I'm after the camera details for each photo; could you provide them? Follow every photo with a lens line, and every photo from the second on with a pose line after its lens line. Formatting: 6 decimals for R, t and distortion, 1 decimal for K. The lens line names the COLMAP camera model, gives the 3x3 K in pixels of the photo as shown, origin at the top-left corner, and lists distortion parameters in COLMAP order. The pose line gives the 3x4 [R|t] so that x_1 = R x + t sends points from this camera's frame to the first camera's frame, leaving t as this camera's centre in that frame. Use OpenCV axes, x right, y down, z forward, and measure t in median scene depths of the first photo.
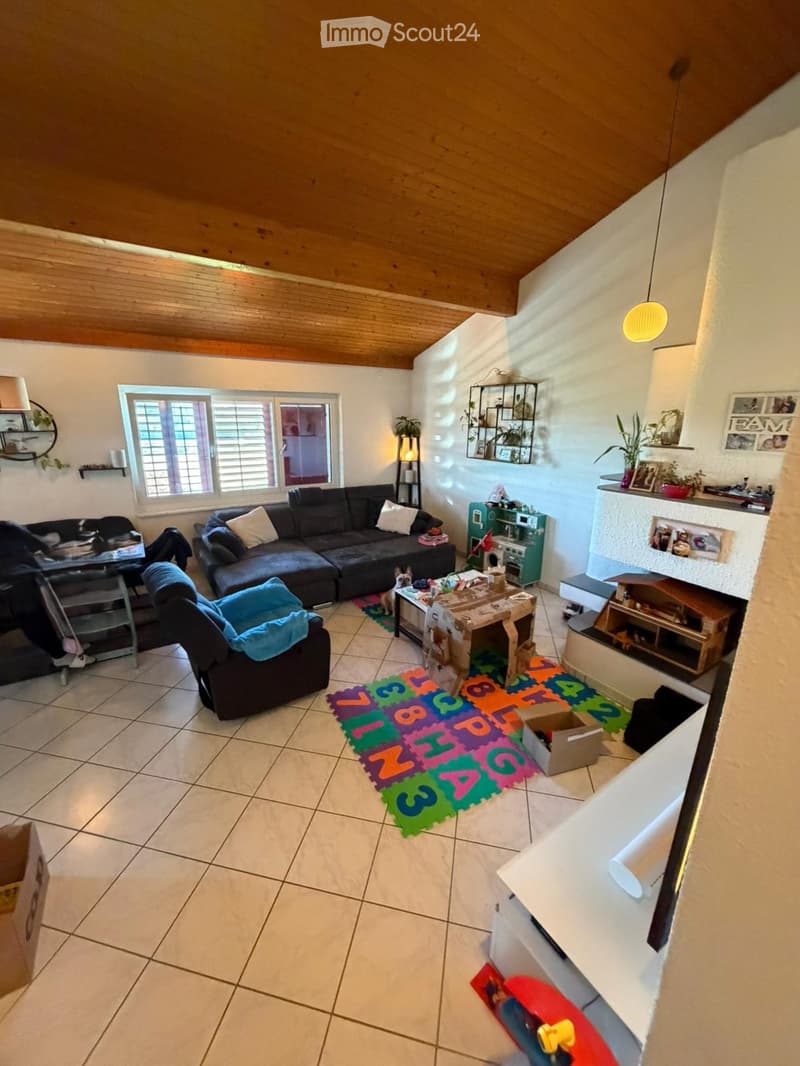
lens RADIAL K [[424.1, 0, 403.3], [0, 424.1, 532.9], [0, 0, 1]] dist [0.001845, 0.000243]
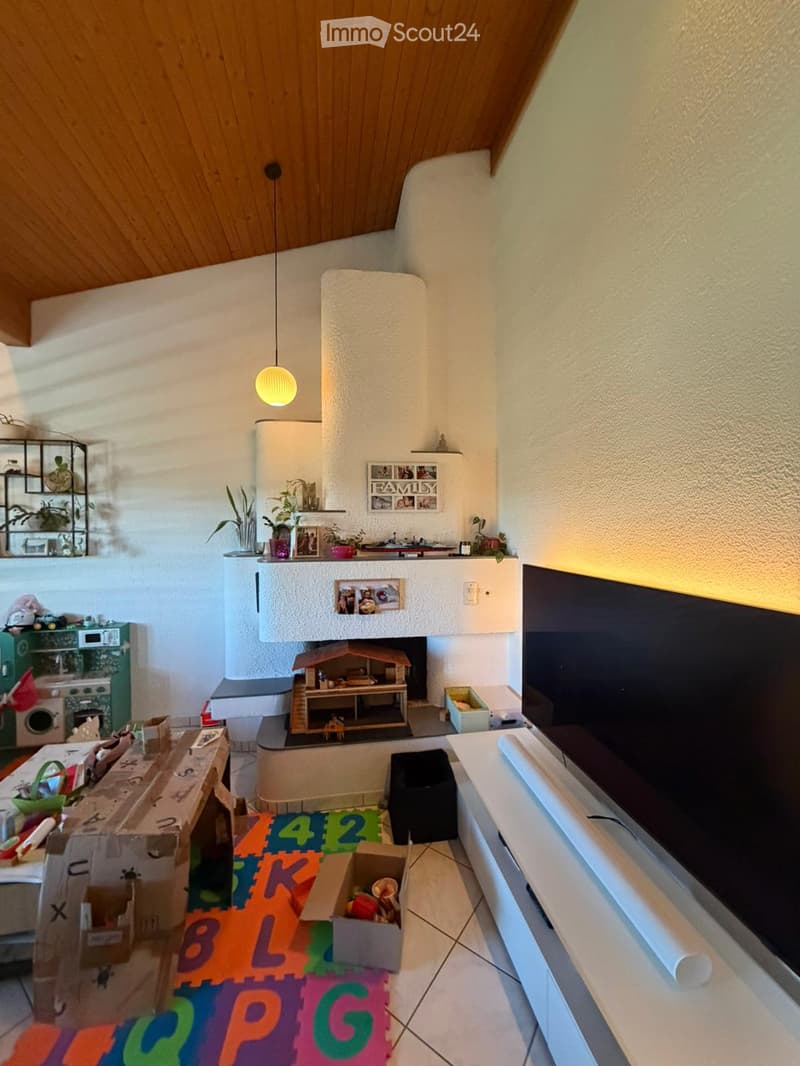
lens RADIAL K [[424.1, 0, 396.5], [0, 424.1, 532.4], [0, 0, 1]] dist [0.001845, 0.000243]
pose [[0.413607, -0.029296, 0.909984, -0.189929], [0.249873, 0.964757, -0.082513, -0.027131], [-0.875496, 0.261508, 0.406351, 0.427479]]
